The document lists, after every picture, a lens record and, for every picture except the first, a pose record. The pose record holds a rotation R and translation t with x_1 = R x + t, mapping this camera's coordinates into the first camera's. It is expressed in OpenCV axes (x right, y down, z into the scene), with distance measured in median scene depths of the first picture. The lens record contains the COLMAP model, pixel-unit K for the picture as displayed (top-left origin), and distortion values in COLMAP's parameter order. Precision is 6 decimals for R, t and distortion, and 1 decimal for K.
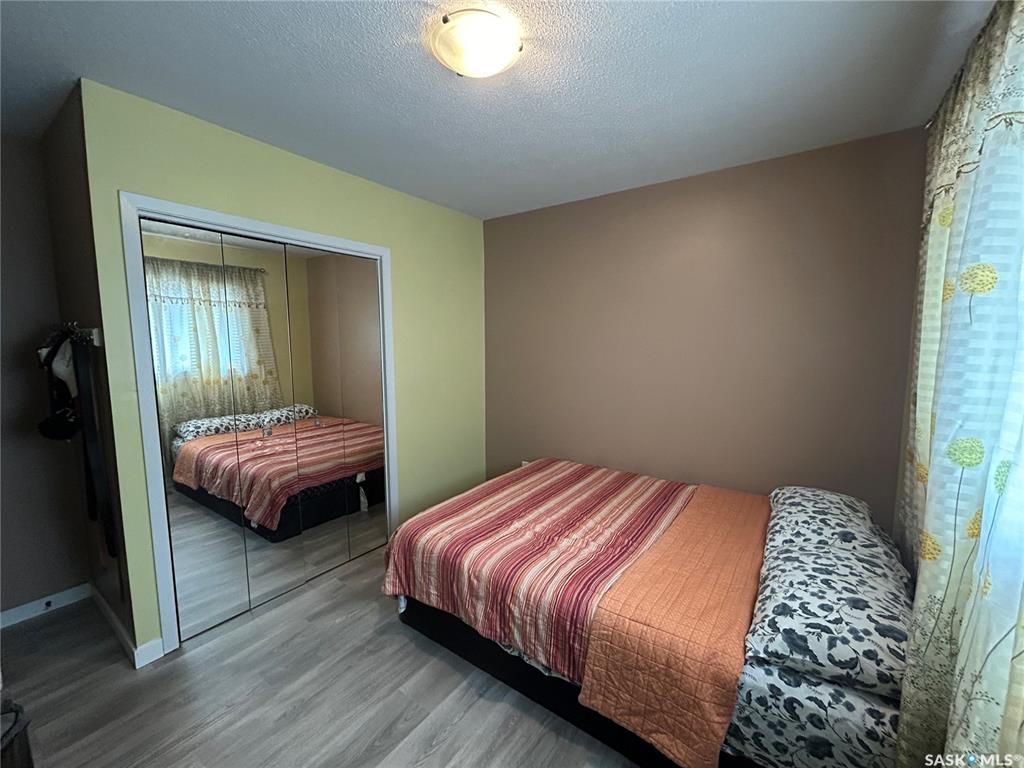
lens RADIAL K [[415.5, 0, 513.8], [0, 415.5, 382.2], [0, 0, 1]] dist [0.000683, 0.000317]
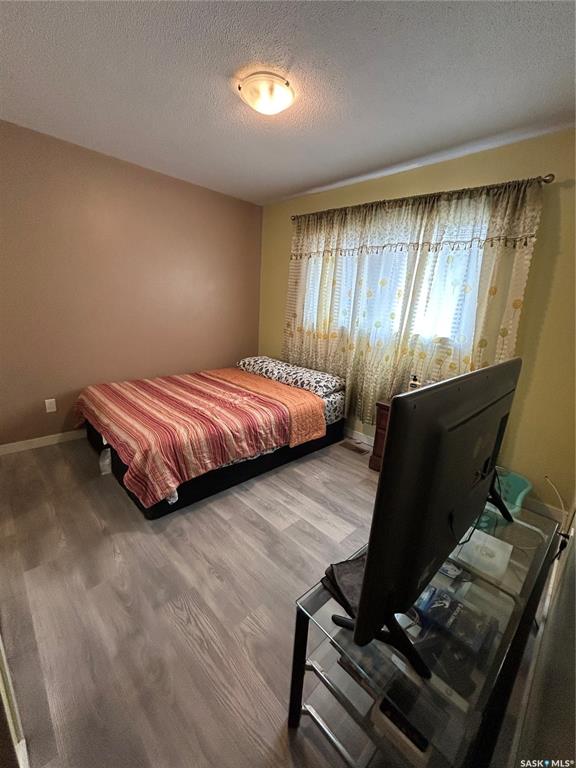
lens RADIAL K [[311.6, 0, 288.0], [0, 311.6, 384.0], [0, 0, 1]] dist [0.000683, 0.000317]
pose [[0.179535, -0.234654, 0.955356, -1.323597], [0.042825, 0.972079, 0.230714, 0.002146], [-0.982819, -0.000508, 0.184572, 0.620219]]
